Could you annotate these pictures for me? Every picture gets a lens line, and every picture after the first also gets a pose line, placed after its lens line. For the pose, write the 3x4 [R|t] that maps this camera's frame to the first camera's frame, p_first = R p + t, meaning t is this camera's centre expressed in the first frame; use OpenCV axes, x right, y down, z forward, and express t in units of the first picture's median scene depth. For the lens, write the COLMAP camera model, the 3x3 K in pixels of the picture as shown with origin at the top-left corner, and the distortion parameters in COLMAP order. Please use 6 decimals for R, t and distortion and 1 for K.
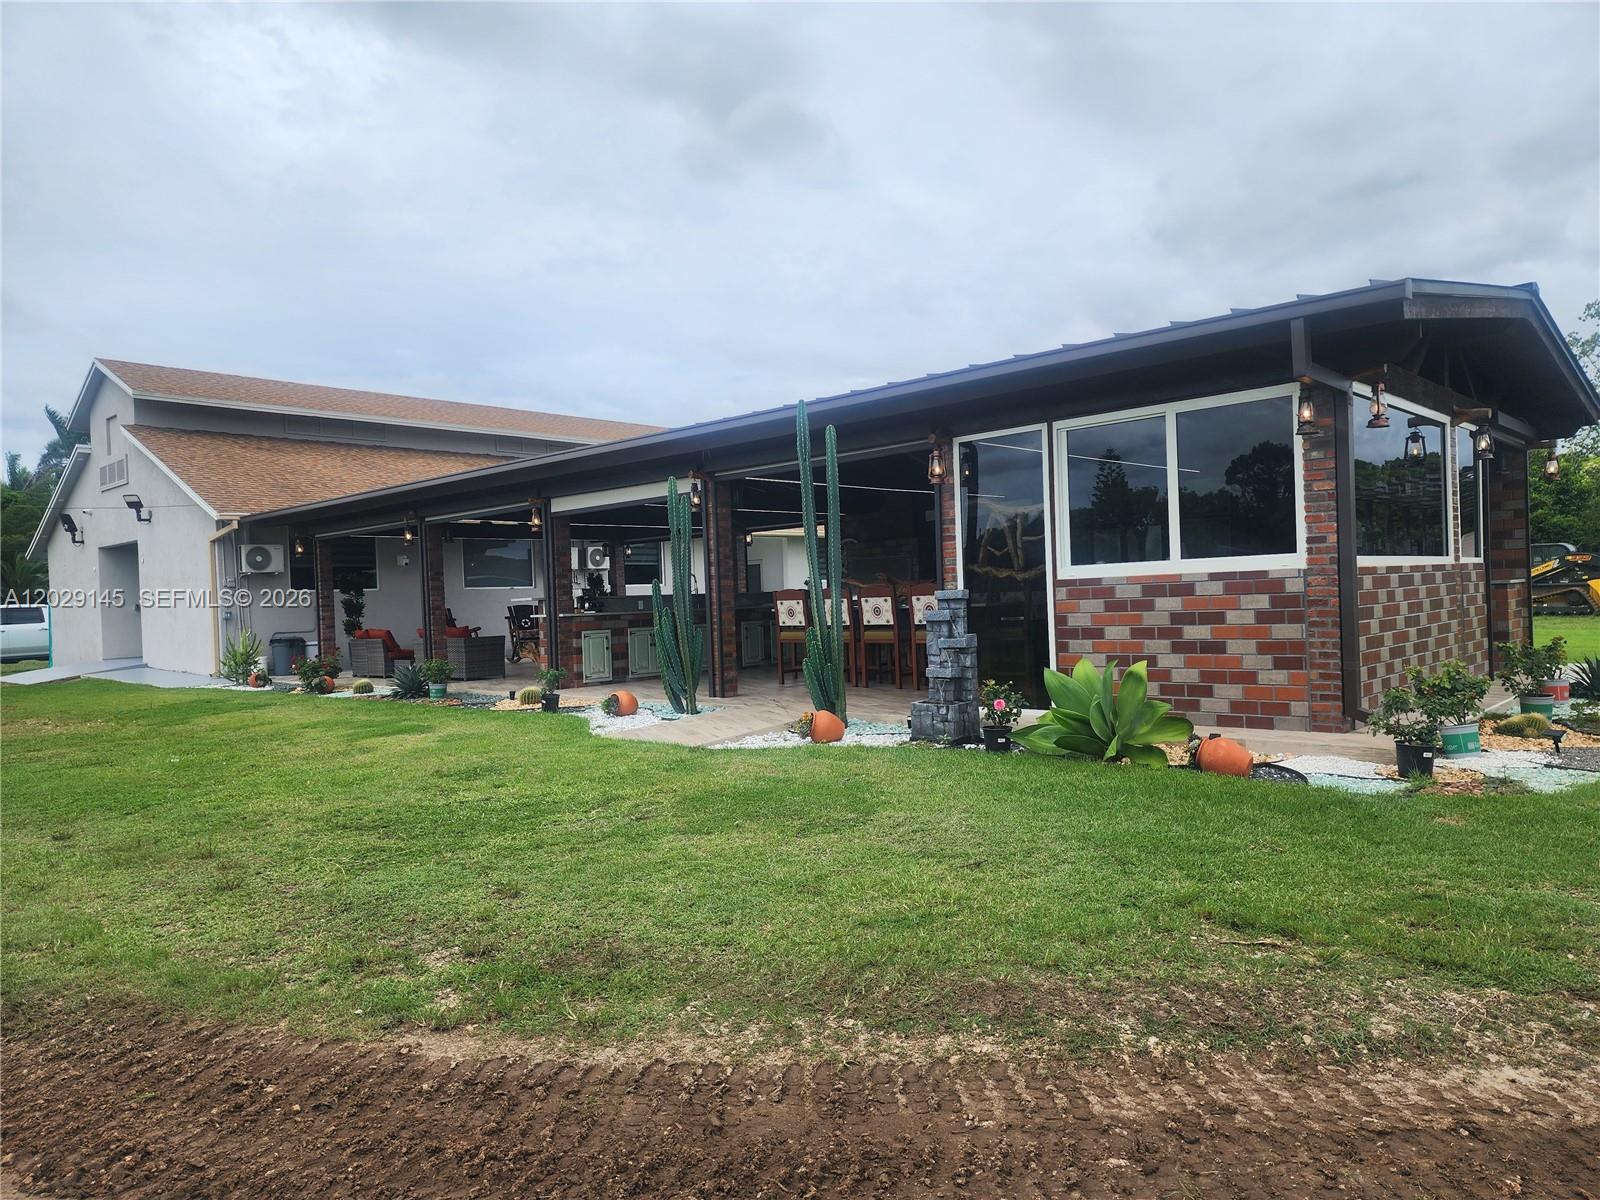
lens RADIAL K [[1079.1, 0, 796.8], [0, 1079.1, 597.2], [0, 0, 1]] dist [0.056864, -0.026395]
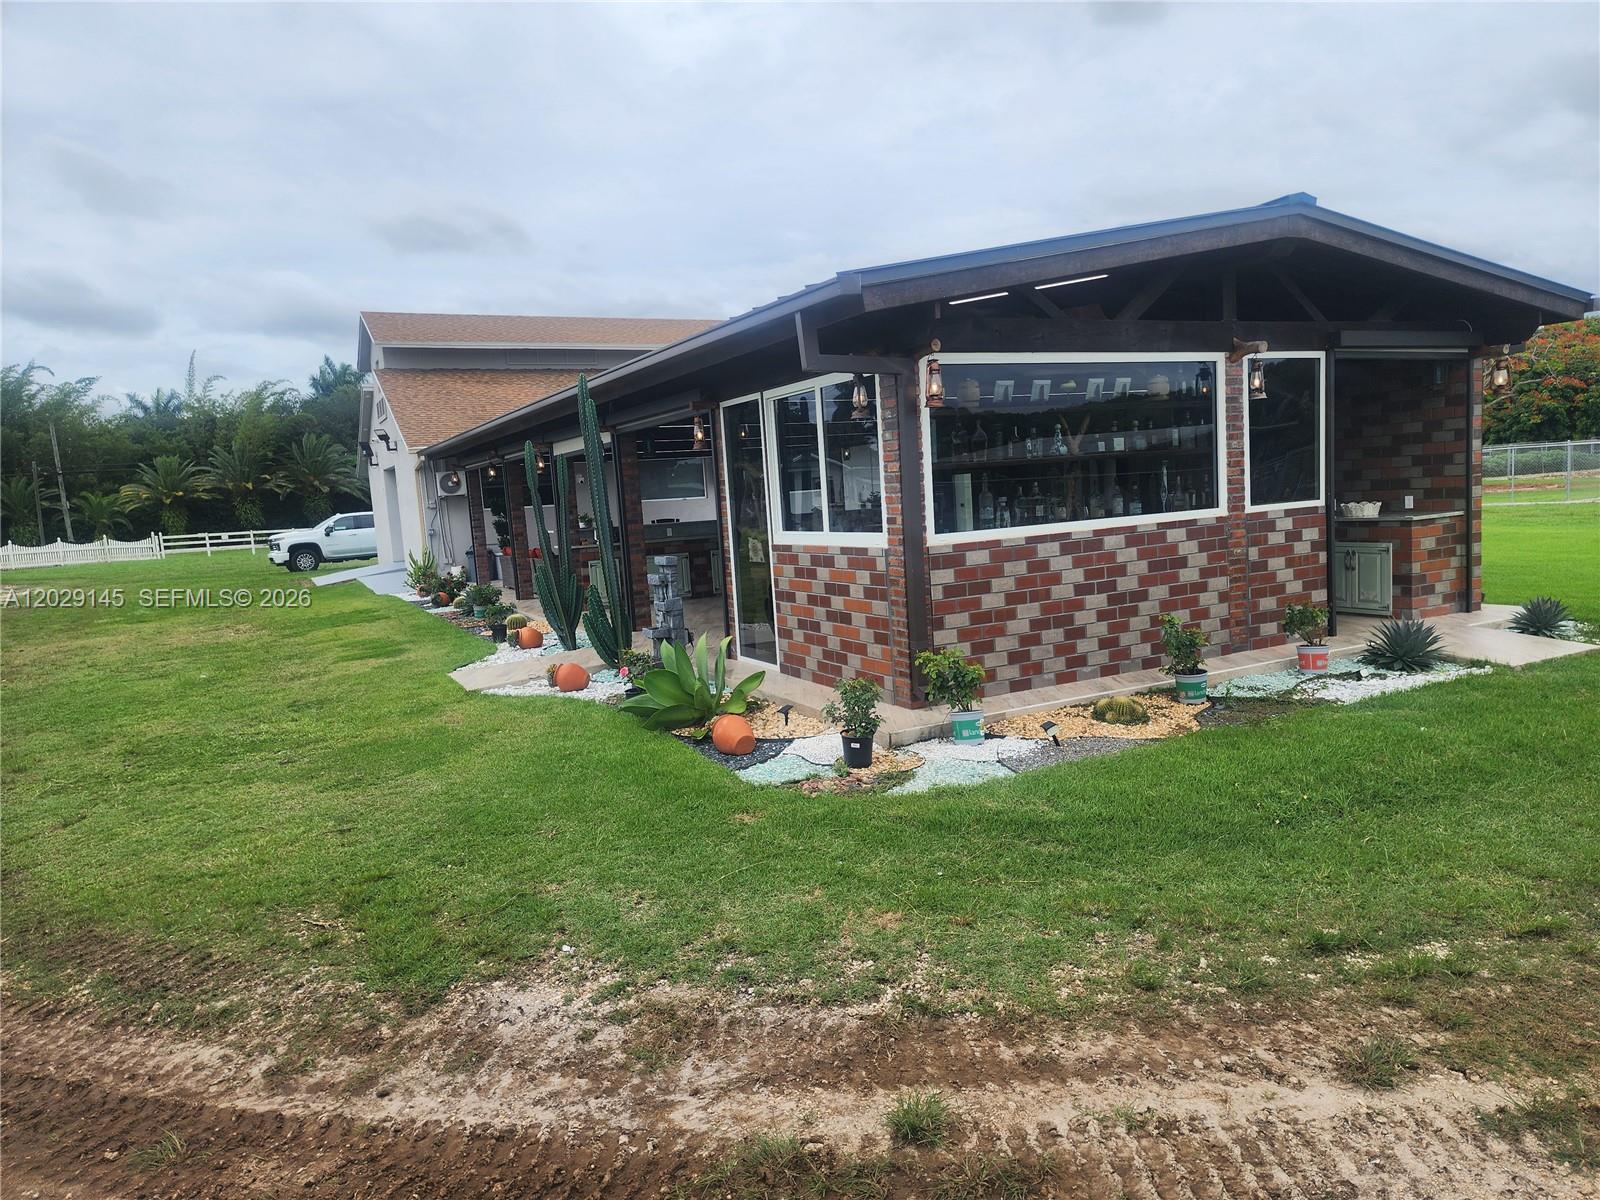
lens RADIAL K [[1079.1, 0, 862.6], [0, 1079.1, 612.5], [0, 0, 1]] dist [0.056864, -0.026395]
pose [[0.944717, 0.017419, -0.327423, 0.720697], [0.028411, 0.990483, 0.134669, -0.095973], [0.326652, -0.136526, 0.935232, 0.039291]]
